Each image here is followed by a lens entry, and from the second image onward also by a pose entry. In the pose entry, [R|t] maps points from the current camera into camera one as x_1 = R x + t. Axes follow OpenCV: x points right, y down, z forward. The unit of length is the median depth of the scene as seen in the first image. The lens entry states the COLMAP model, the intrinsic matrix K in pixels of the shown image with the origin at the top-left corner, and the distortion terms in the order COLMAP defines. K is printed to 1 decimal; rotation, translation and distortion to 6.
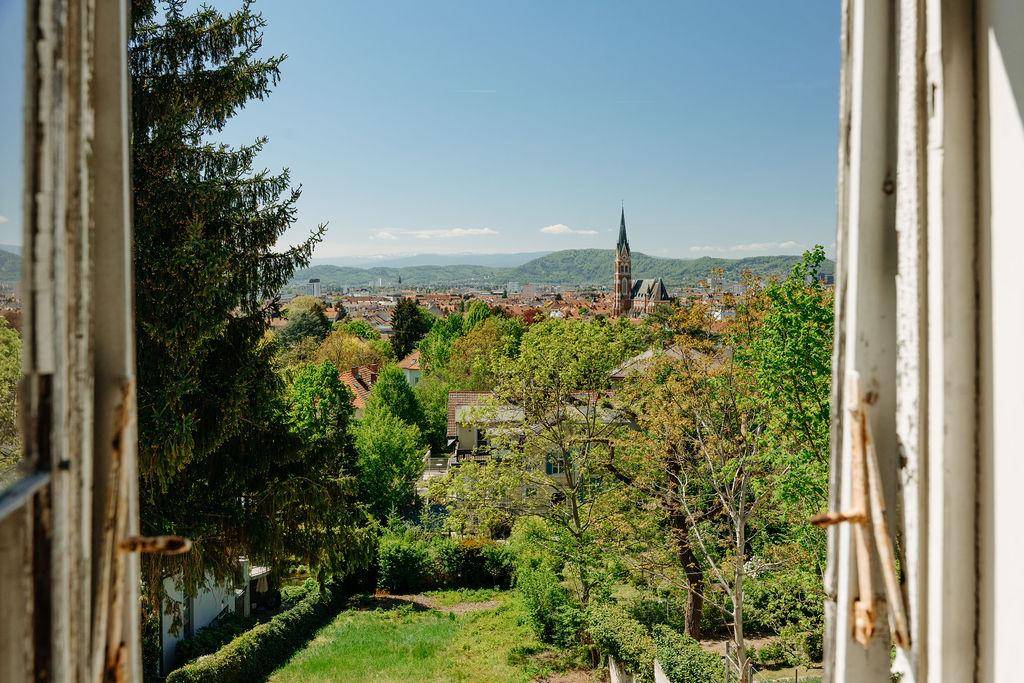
lens RADIAL K [[860.2, 0, 515.8], [0, 860.2, 303.9], [0, 0, 1]] dist [-0.006981, -0.003064]
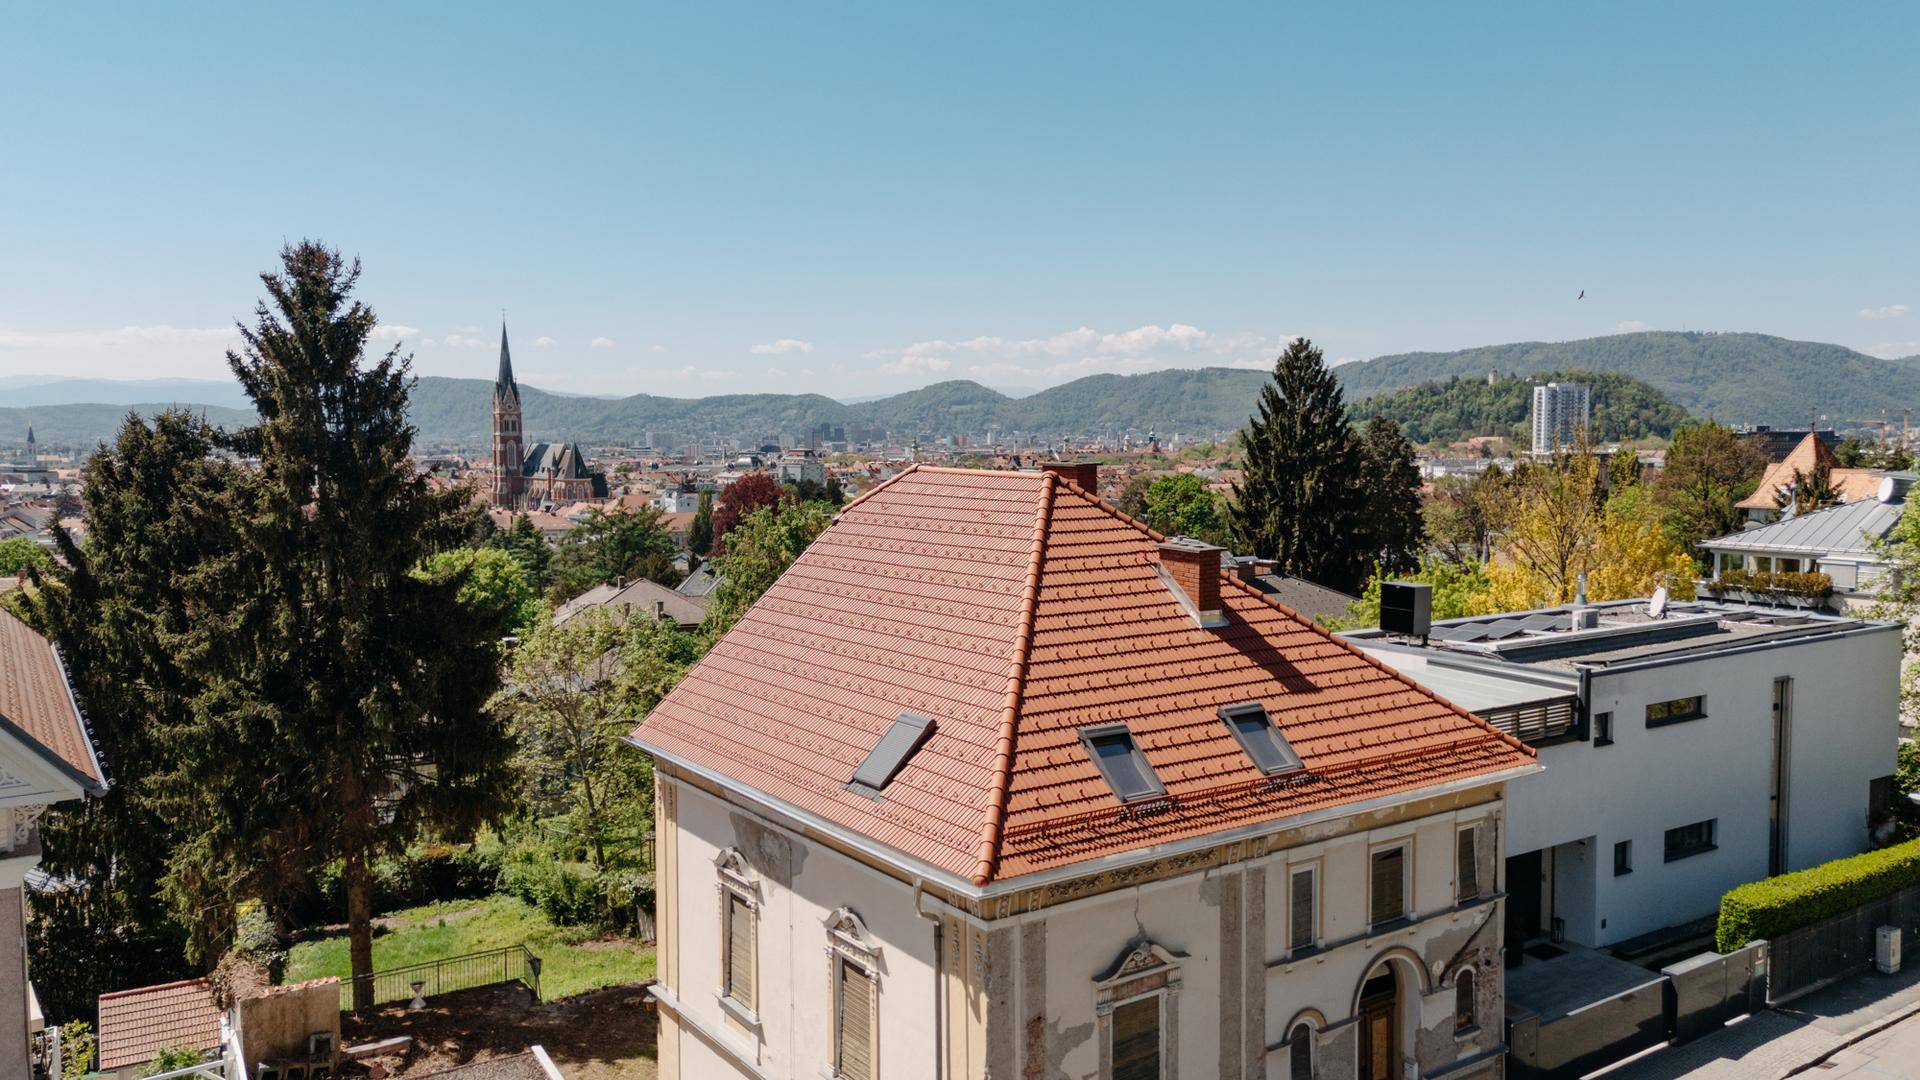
lens RADIAL K [[1458.0, 0, 981.7], [0, 1458.0, 543.4], [0, 0, 1]] dist [0.082745, -0.005003]
pose [[0.901674, -0.035046, 0.430994, -0.200525], [0.011970, 0.998351, 0.056138, -0.116899], [-0.432251, -0.045459, 0.900607, -0.605674]]
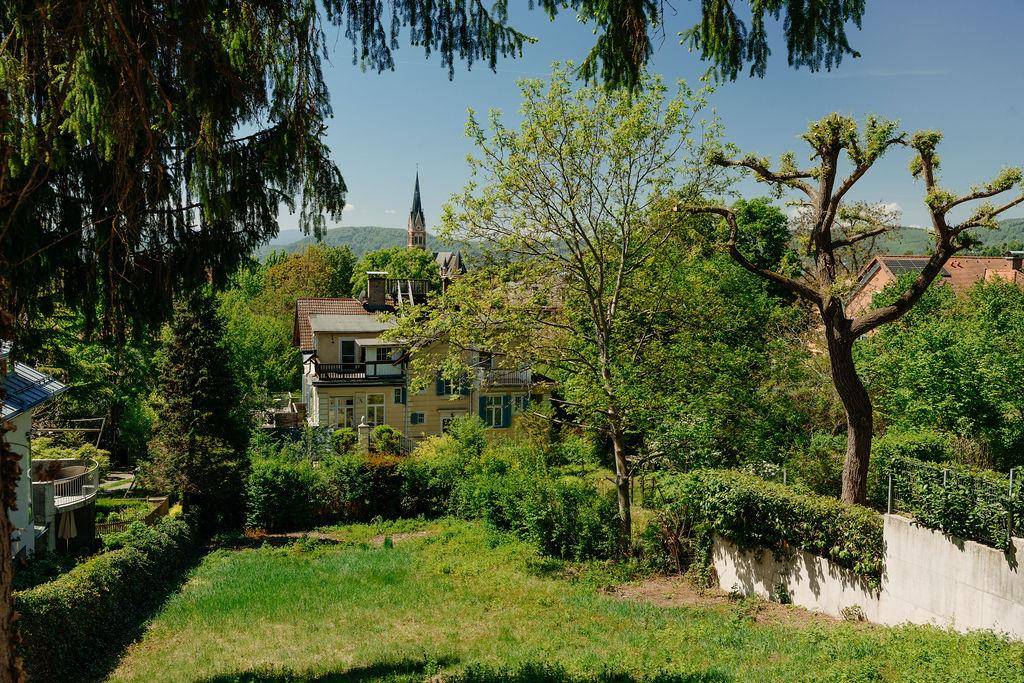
lens RADIAL K [[923.1, 0, 512.0], [0, 923.1, 341.5], [0, 0, 1]] dist [-0.003997, -0.001929]
pose [[0.969847, -0.000305, 0.243715, -0.141203], [-0.012247, 0.998675, 0.049984, 0.149411], [-0.243408, -0.051462, 0.968558, 0.251193]]
